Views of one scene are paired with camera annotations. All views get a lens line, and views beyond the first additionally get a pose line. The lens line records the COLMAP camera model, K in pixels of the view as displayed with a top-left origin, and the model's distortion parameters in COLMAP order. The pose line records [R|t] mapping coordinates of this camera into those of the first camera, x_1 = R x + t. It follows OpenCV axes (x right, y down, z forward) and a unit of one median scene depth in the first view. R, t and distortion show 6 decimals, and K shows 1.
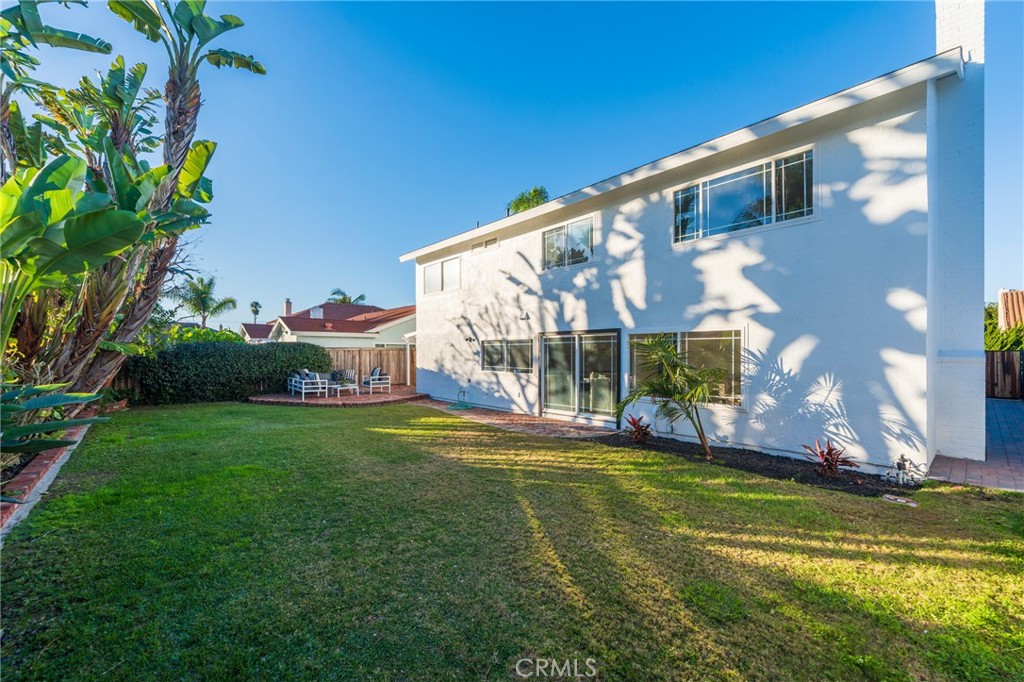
lens RADIAL K [[416.3, 0, 510.8], [0, 416.3, 353.8], [0, 0, 1]] dist [-0.001478, -0.000091]
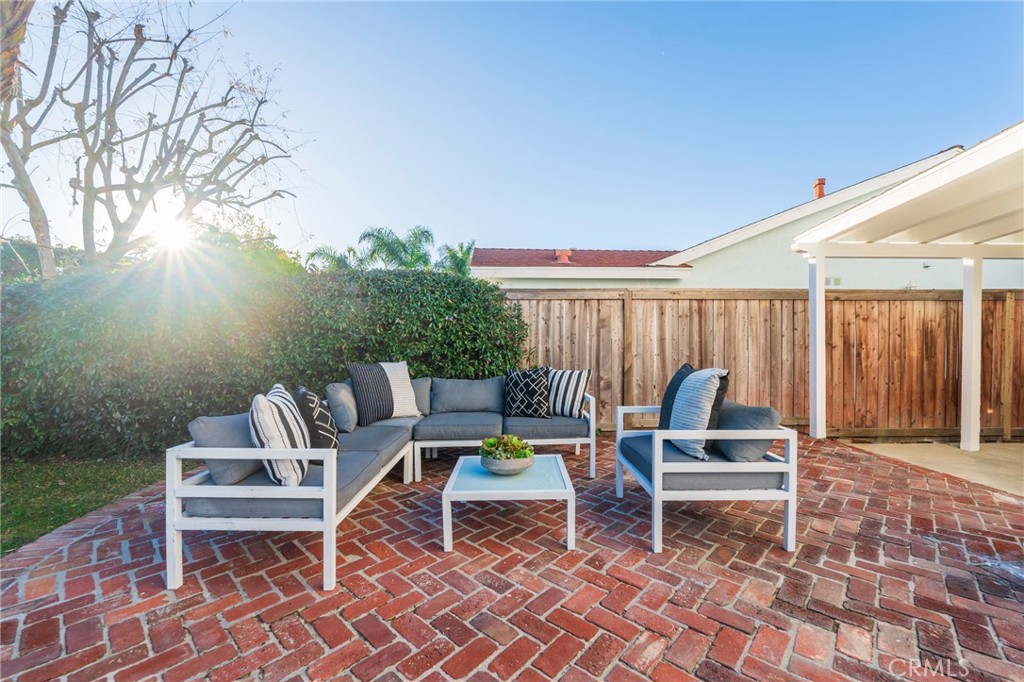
lens RADIAL K [[414.0, 0, 508.2], [0, 414.0, 339.4], [0, 0, 1]] dist [-0.000072, 0.000005]
pose [[0.764463, -0.001702, -0.644665, -0.684054], [-0.001095, 0.999992, -0.003939, 0.056224], [0.644667, 0.003717, 0.764455, 2.072223]]
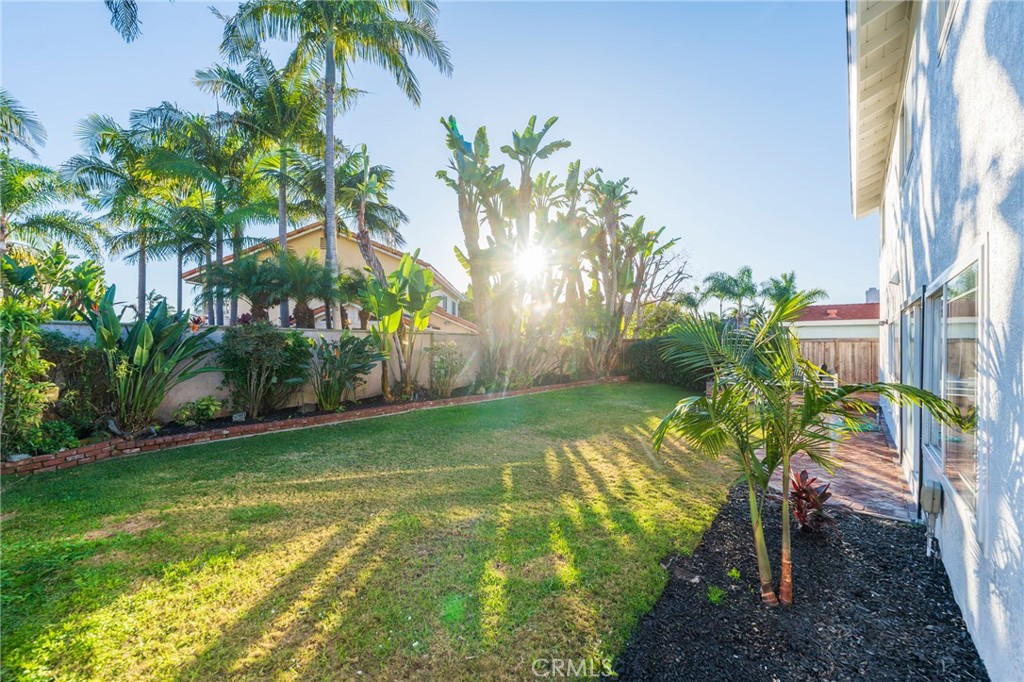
lens RADIAL K [[414.0, 0, 508.2], [0, 414.0, 339.4], [0, 0, 1]] dist [-0.000072, 0.000005]
pose [[0.144149, -0.009495, -0.989510, 0.923704], [-0.009538, 0.999894, -0.010984, 0.005193], [0.989510, 0.011021, 0.144044, 0.752937]]
